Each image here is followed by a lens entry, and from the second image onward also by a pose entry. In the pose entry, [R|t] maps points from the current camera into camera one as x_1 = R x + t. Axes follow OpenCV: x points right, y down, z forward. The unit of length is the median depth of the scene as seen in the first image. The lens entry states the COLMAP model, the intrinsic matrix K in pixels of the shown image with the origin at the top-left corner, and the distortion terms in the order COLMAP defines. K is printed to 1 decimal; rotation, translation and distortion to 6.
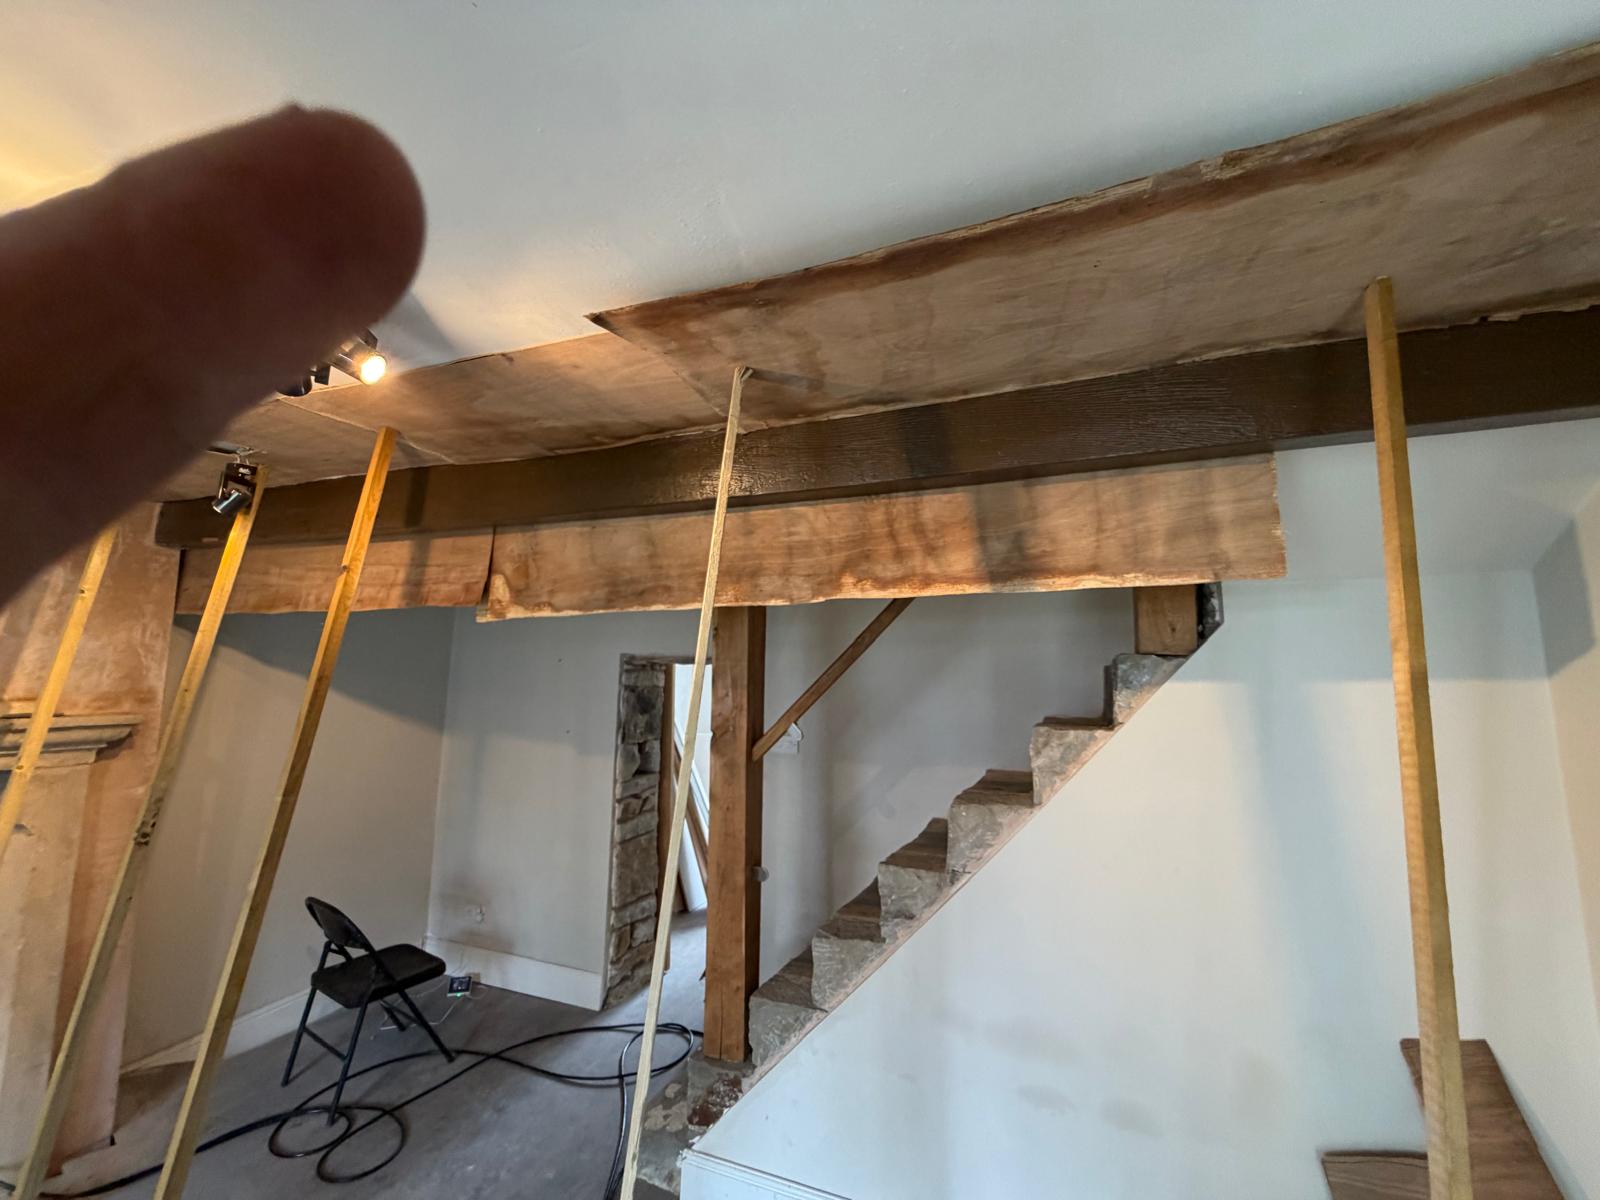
lens RADIAL K [[638.7, 0, 795.6], [0, 638.7, 602.1], [0, 0, 1]] dist [0.000668, 0.000183]
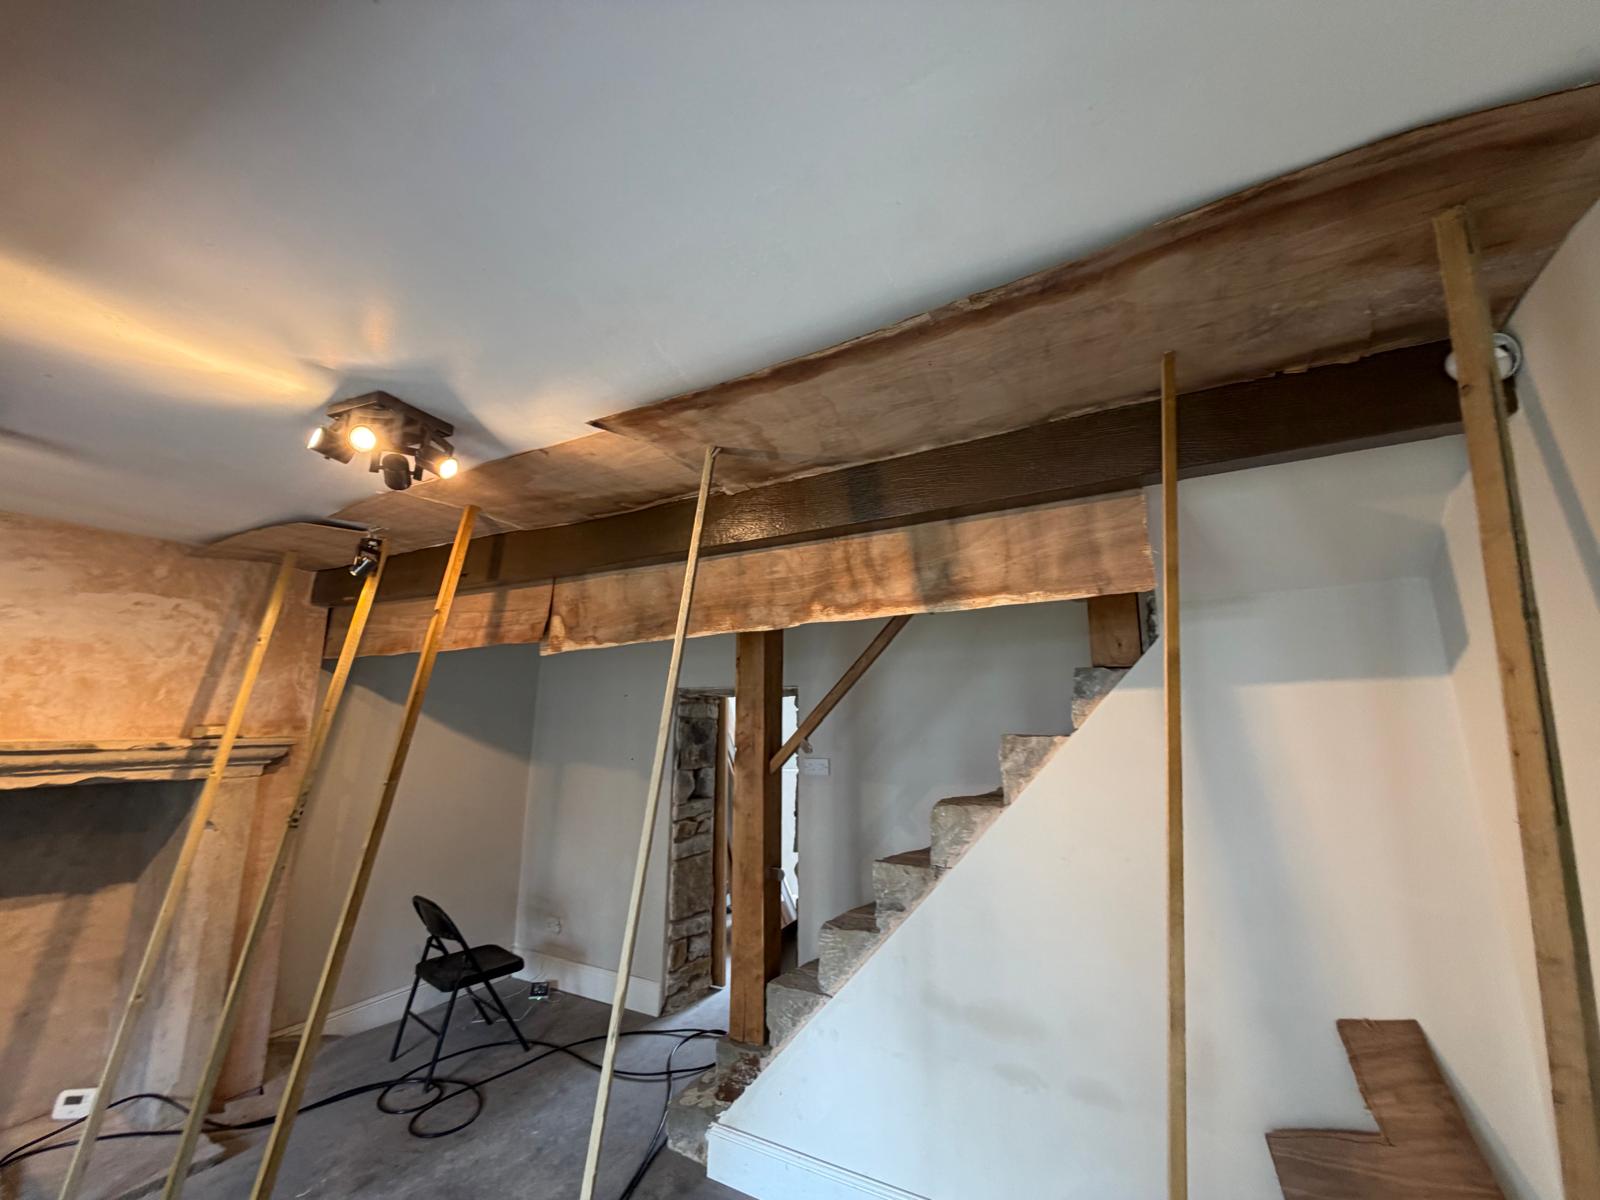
lens RADIAL K [[638.7, 0, 803.8], [0, 638.7, 599.1], [0, 0, 1]] dist [0.000668, 0.000183]
pose [[0.991220, -0.036039, -0.127216, 0.172670], [0.025816, 0.996371, -0.081108, 0.038330], [0.129677, 0.077111, 0.988553, -0.168772]]
